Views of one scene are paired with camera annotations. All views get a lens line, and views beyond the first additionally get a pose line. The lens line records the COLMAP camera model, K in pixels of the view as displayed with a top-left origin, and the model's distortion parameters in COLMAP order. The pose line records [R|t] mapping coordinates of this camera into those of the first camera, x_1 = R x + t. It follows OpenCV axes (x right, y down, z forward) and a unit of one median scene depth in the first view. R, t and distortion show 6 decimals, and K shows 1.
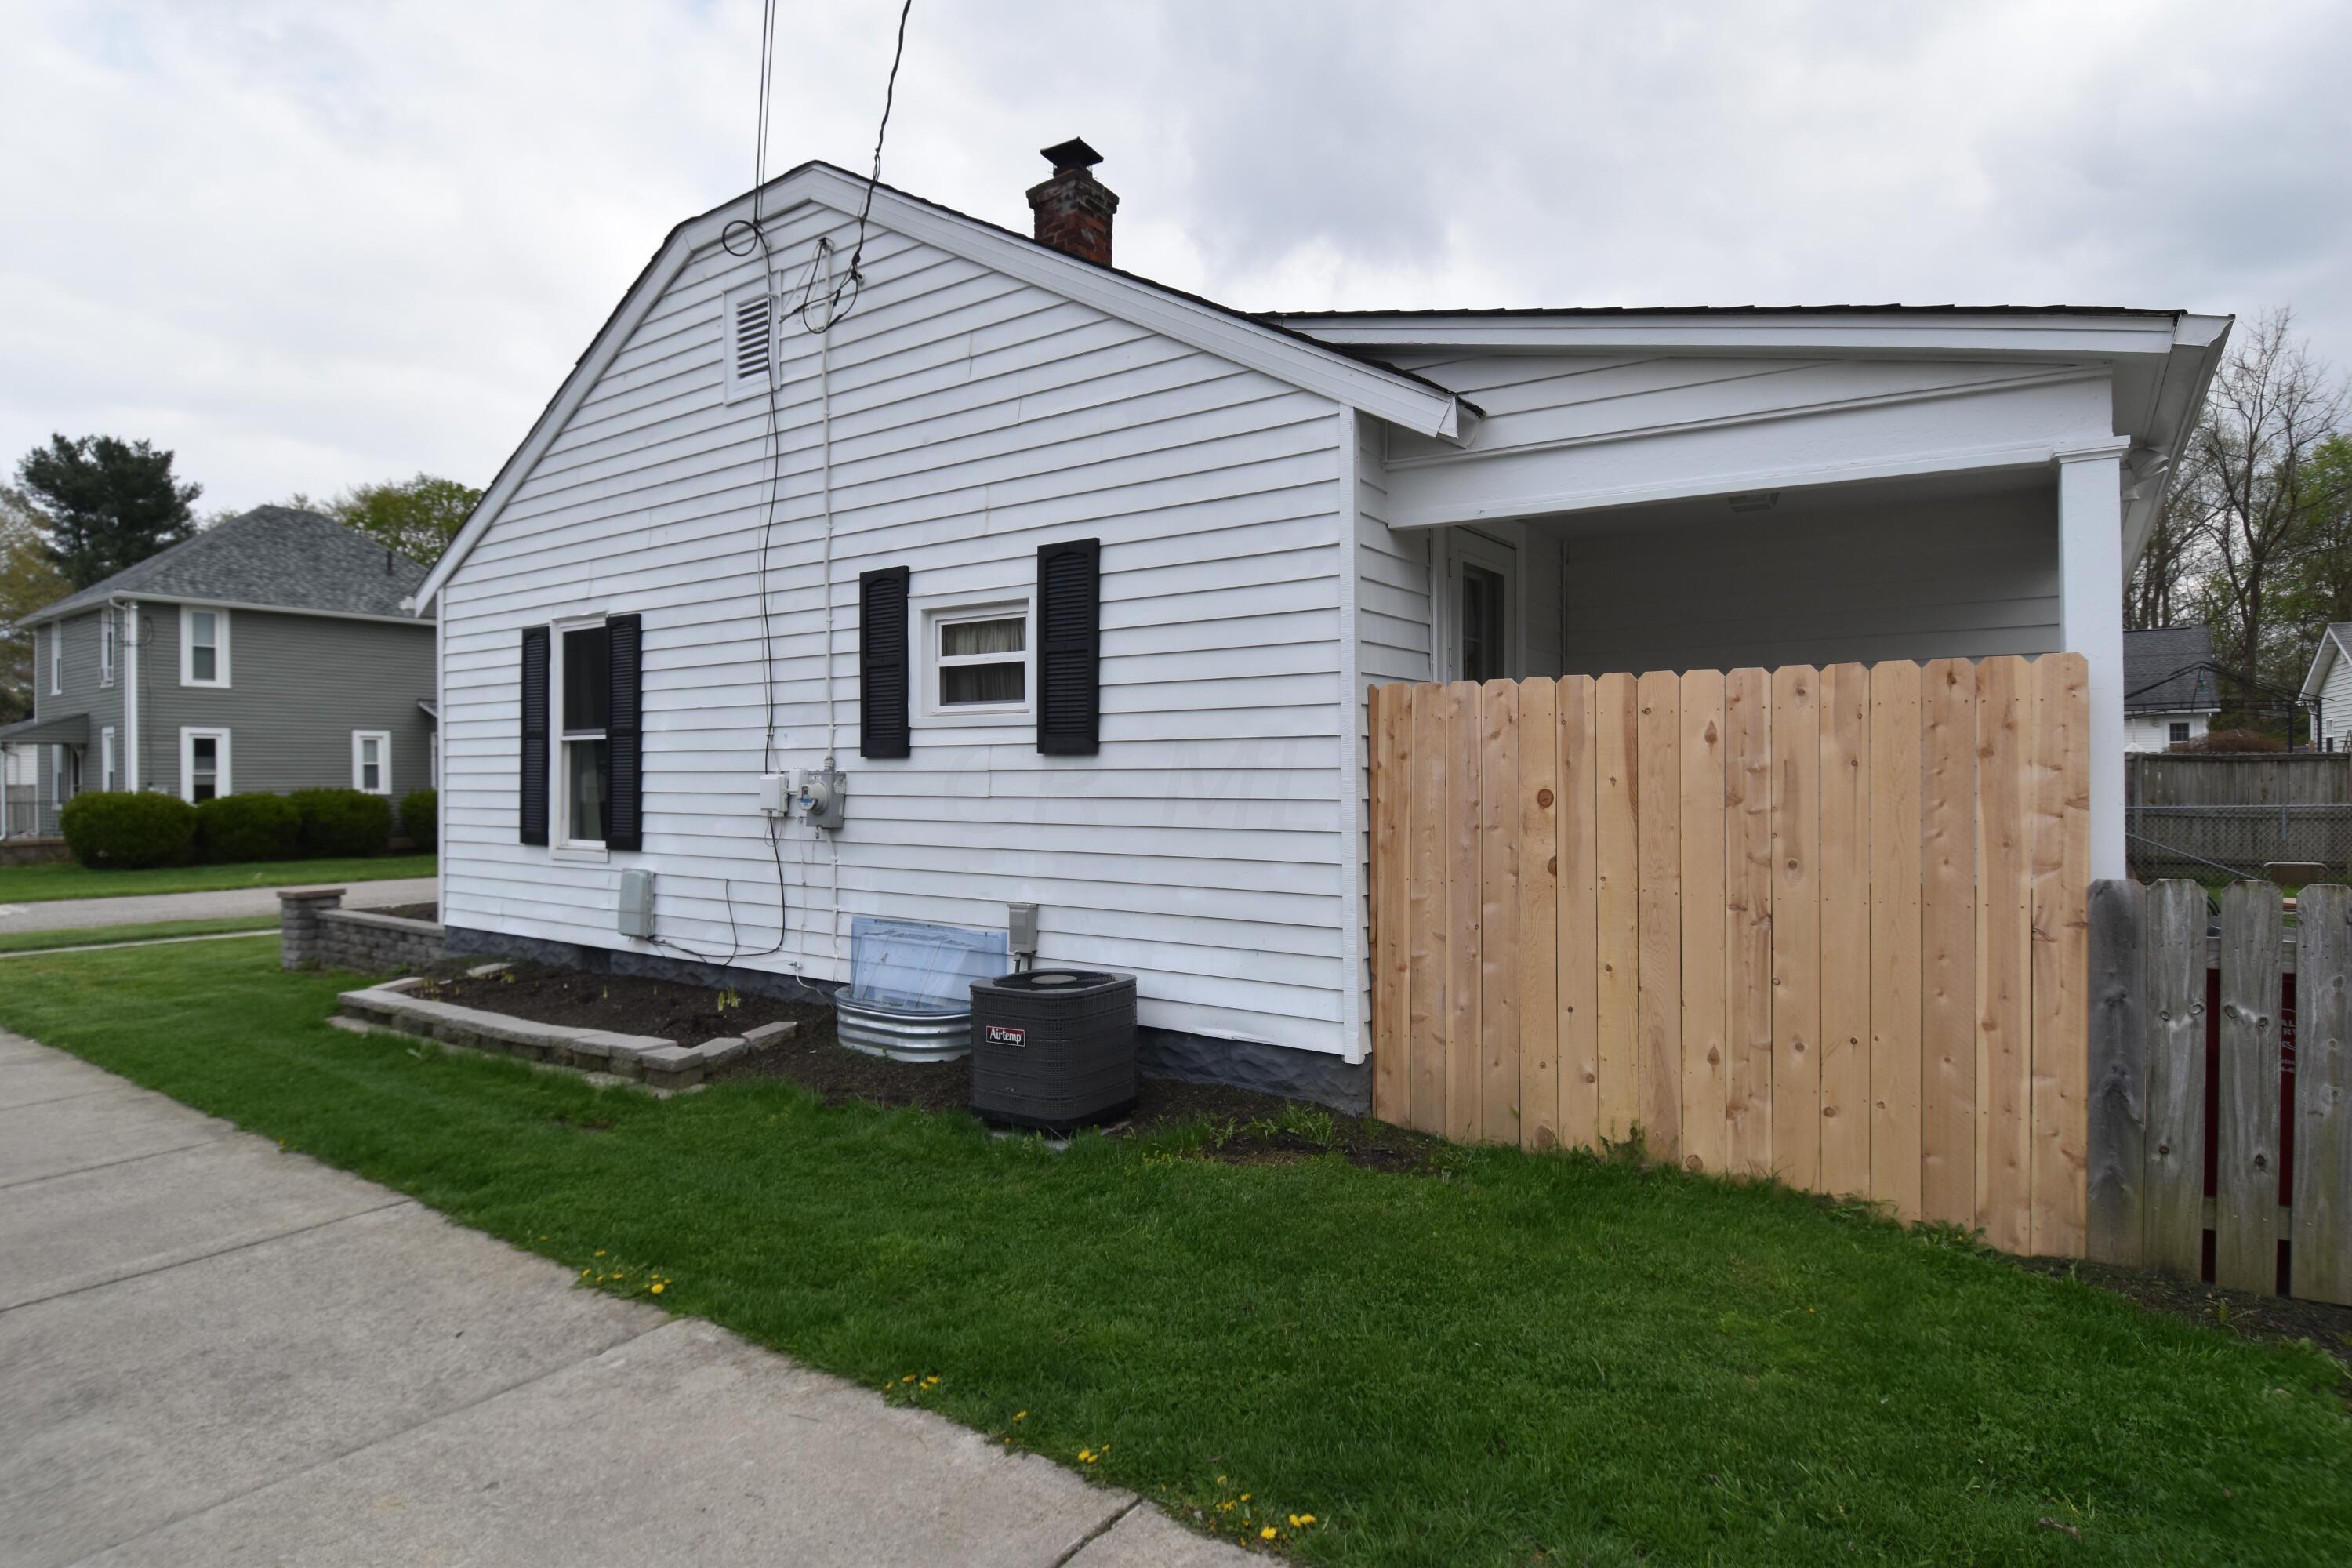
lens RADIAL K [[1243.2, 0, 1179.2], [0, 1243.2, 783.1], [0, 0, 1]] dist [0.003530, -0.017910]
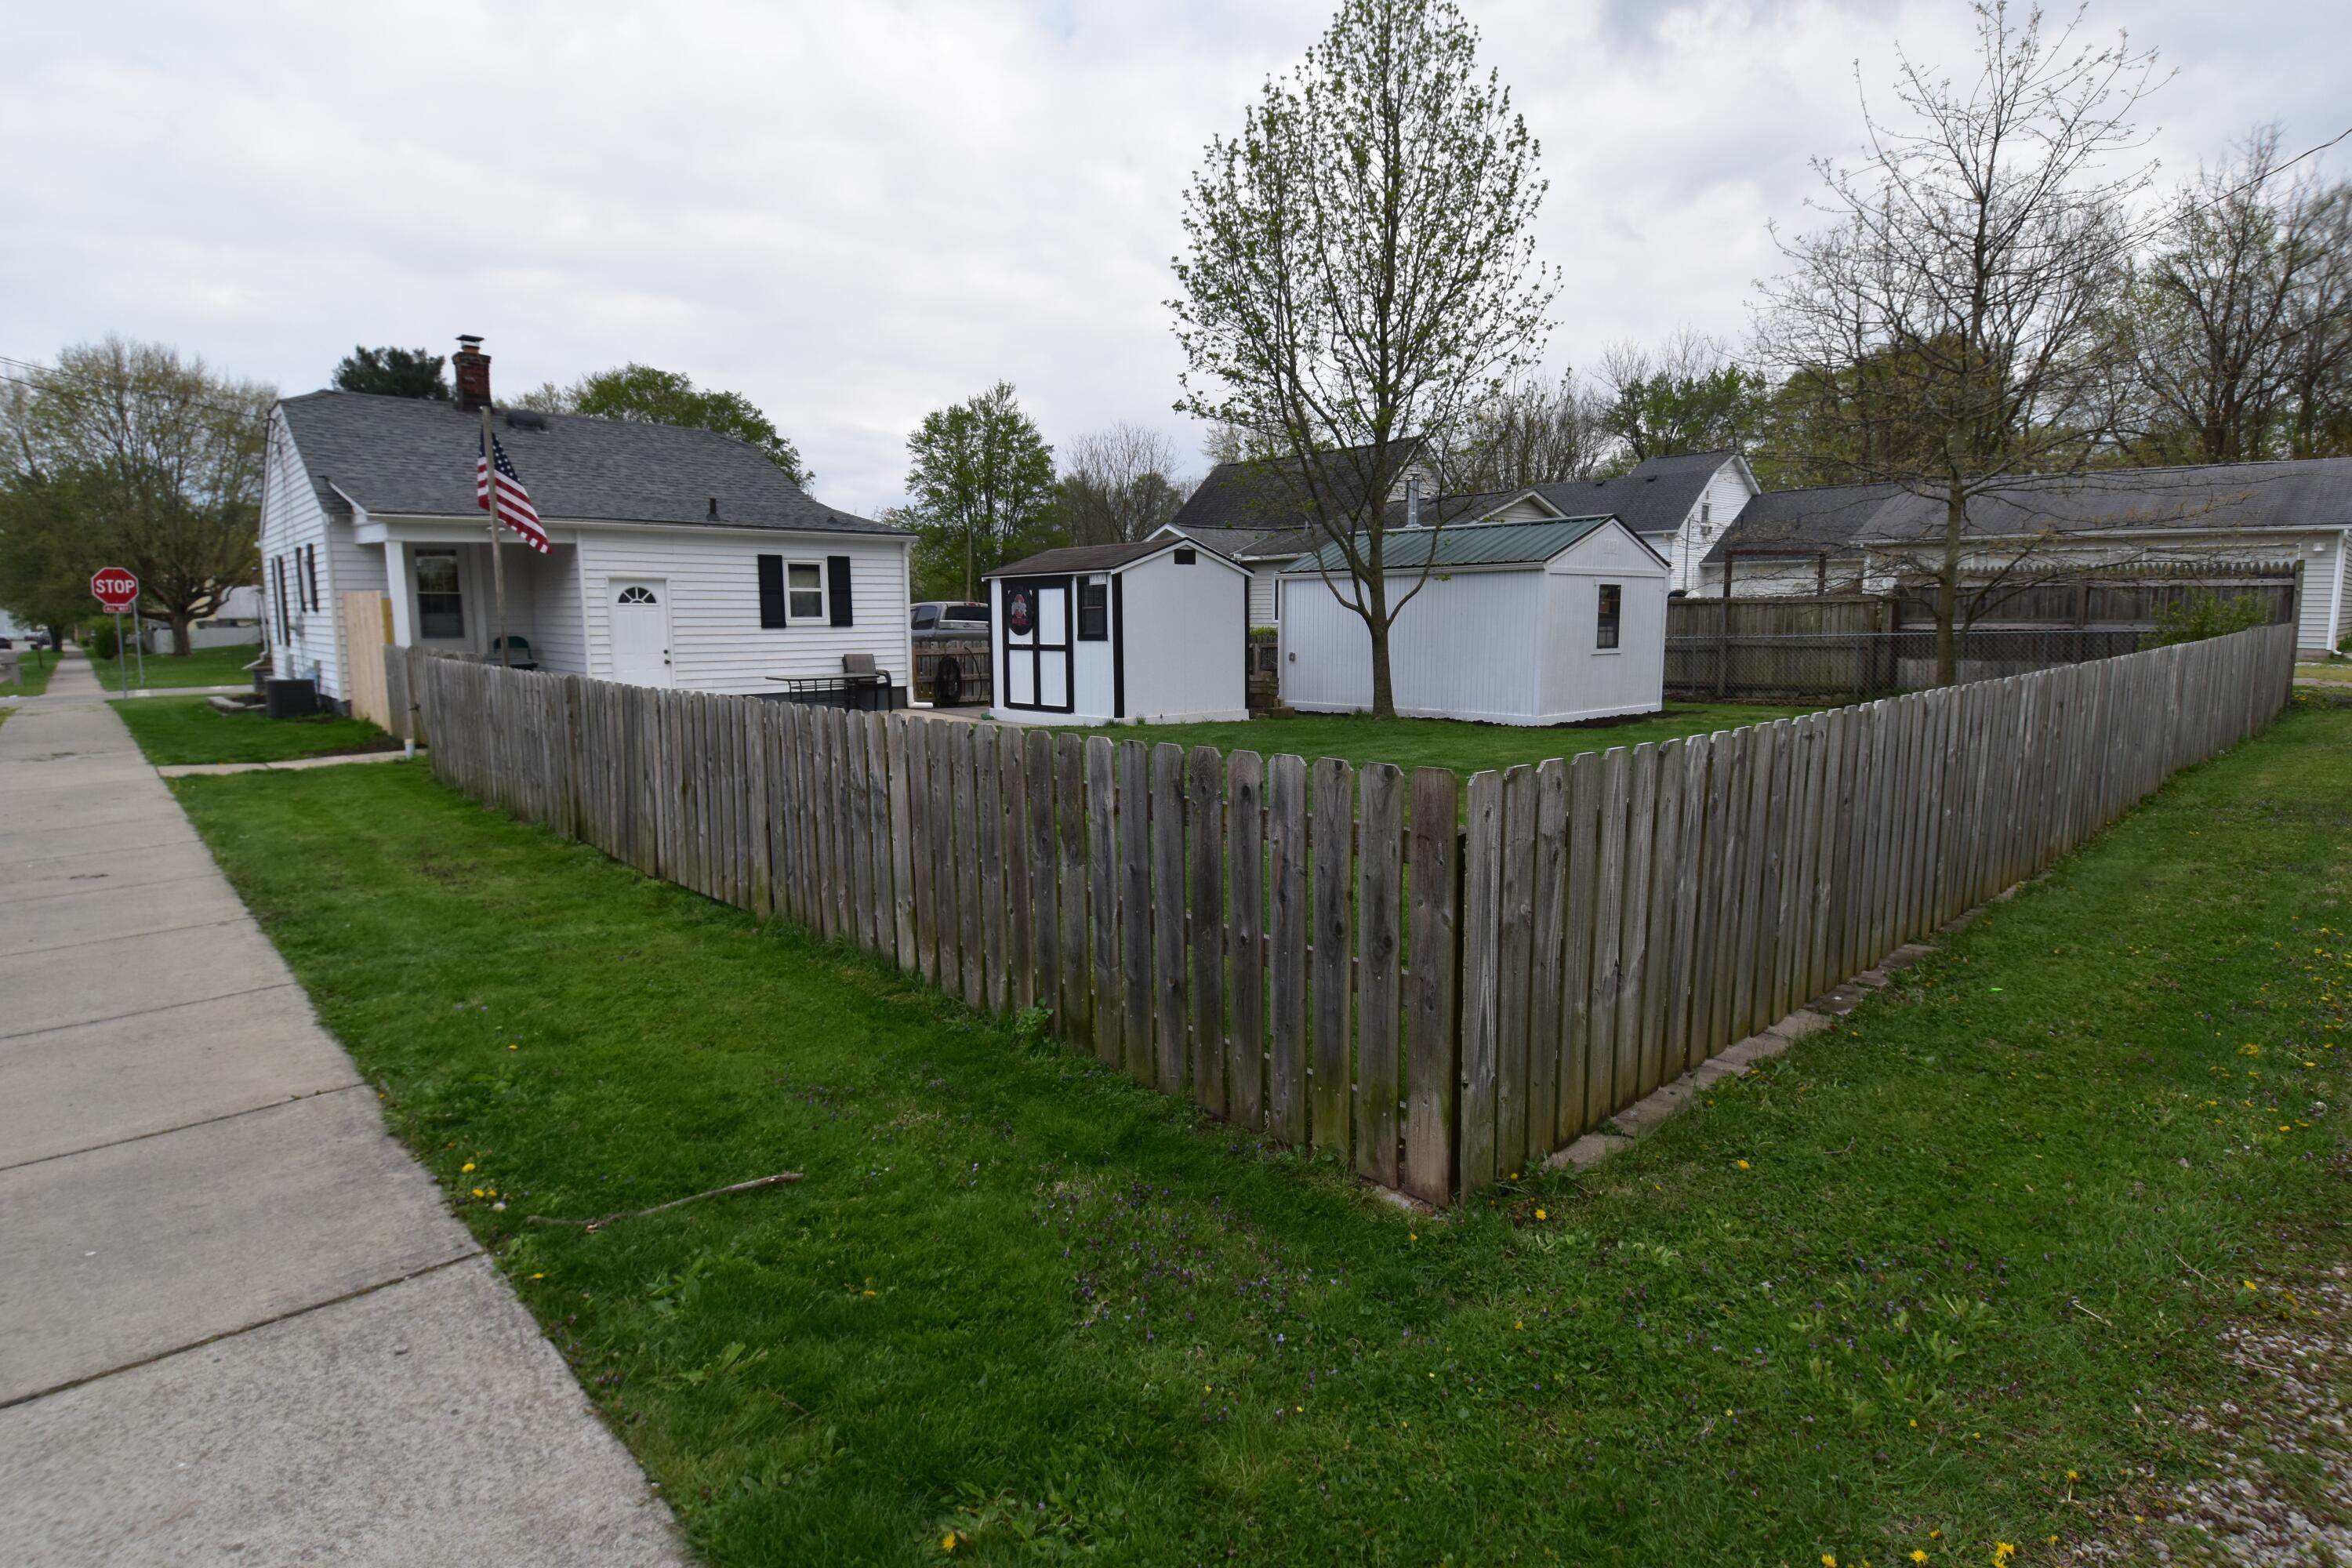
lens RADIAL K [[1243.2, 0, 1168.1], [0, 1243.2, 795.1], [0, 0, 1]] dist [0.003530, -0.017910]
pose [[0.974232, 0.035926, -0.222667, 2.599106], [-0.005001, 0.990431, 0.137919, -0.006978], [0.225491, -0.133252, 0.965089, -1.540254]]
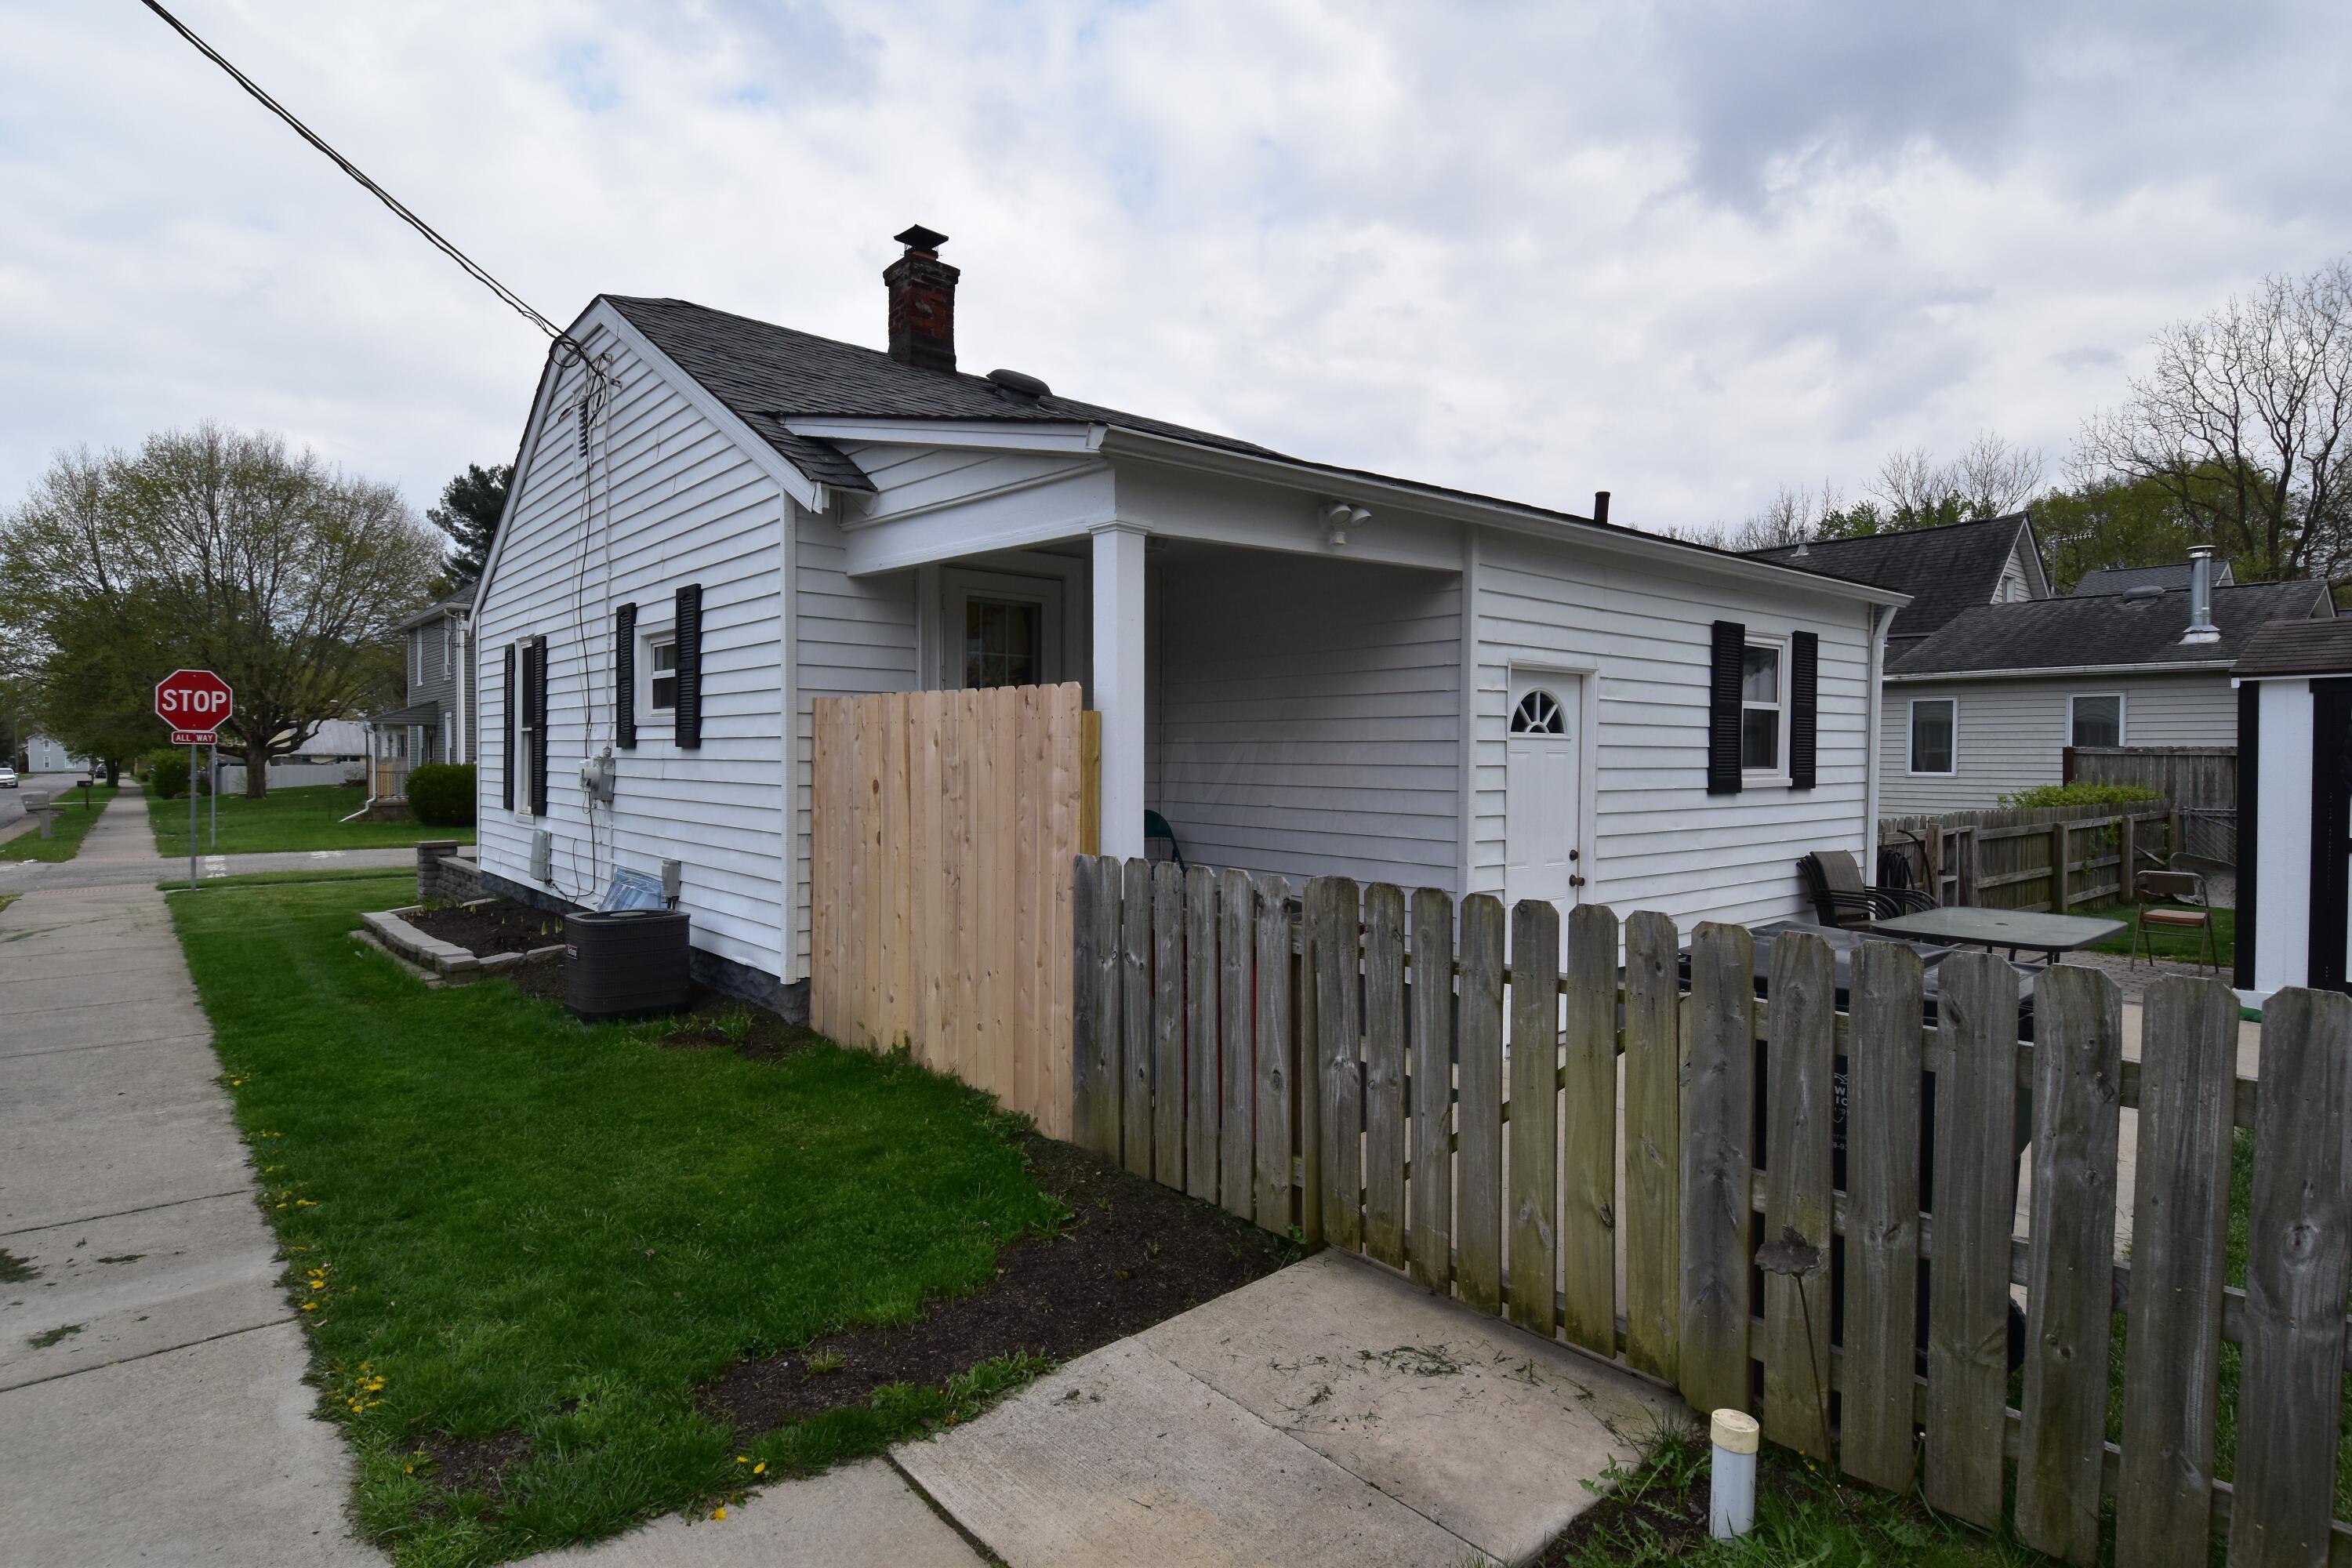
lens RADIAL K [[1243.2, 0, 1189.1], [0, 1243.2, 790.7], [0, 0, 1]] dist [0.003530, -0.017910]
pose [[0.970581, 0.017105, -0.240168, 0.704829], [-0.012296, 0.999693, 0.021508, -0.011909], [0.240462, -0.017923, 0.970493, -0.149580]]
